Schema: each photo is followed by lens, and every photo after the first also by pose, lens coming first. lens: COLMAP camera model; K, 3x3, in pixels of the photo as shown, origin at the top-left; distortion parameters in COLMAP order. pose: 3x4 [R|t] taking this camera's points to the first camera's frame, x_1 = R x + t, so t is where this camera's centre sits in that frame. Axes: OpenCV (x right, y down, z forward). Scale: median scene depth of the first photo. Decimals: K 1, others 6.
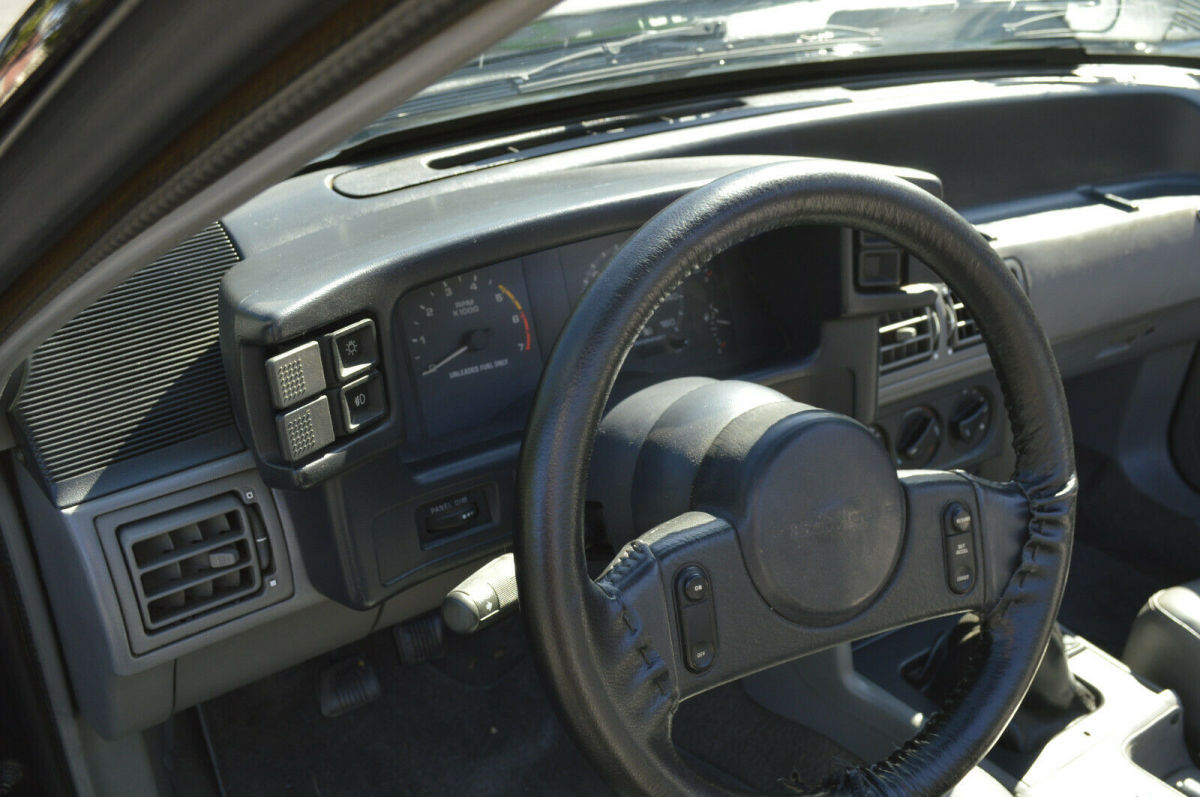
lens RADIAL K [[1009.4, 0, 607.3], [0, 1009.4, 396.4], [0, 0, 1]] dist [-0.018771, -0.004326]
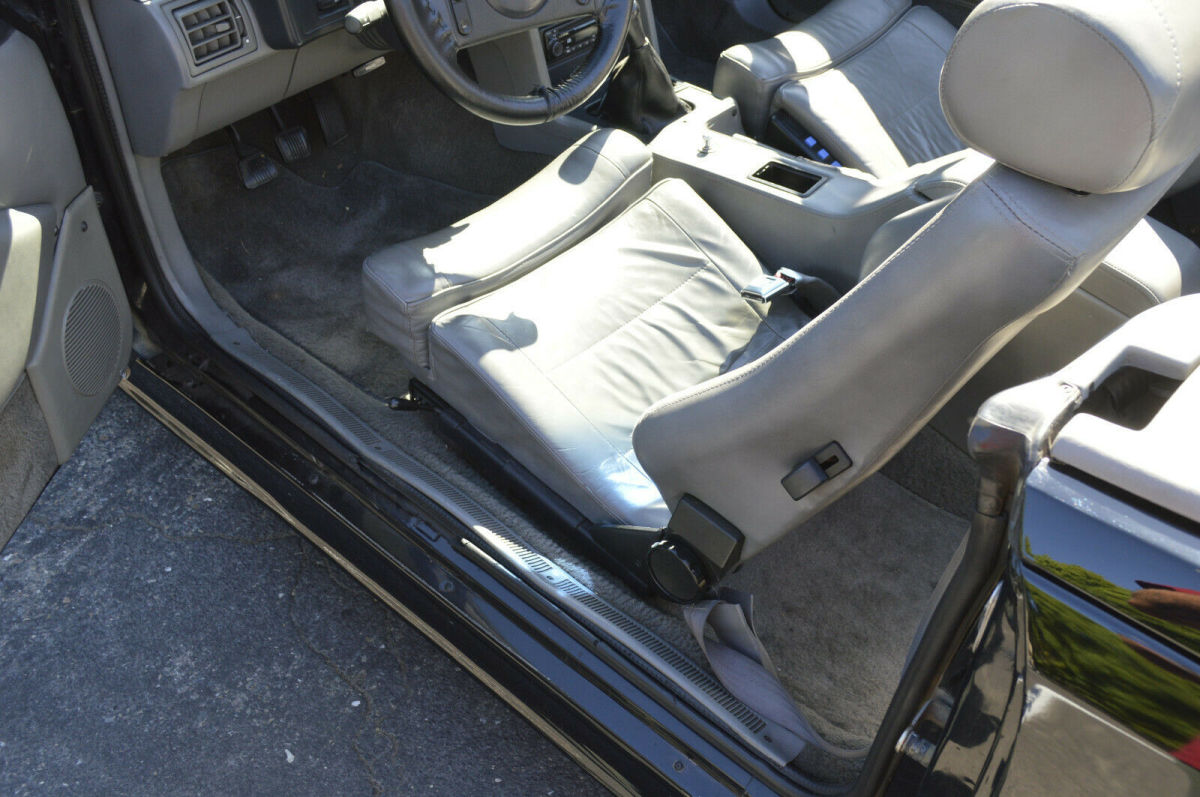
lens RADIAL K [[1009.4, 0, 607.3], [0, 1009.4, 396.4], [0, 0, 1]] dist [-0.018771, -0.004326]
pose [[0.959245, -0.195601, 0.203933, -0.195303], [0.124487, 0.940410, 0.316436, 0.308169], [-0.253676, -0.278153, 0.926434, -1.211655]]
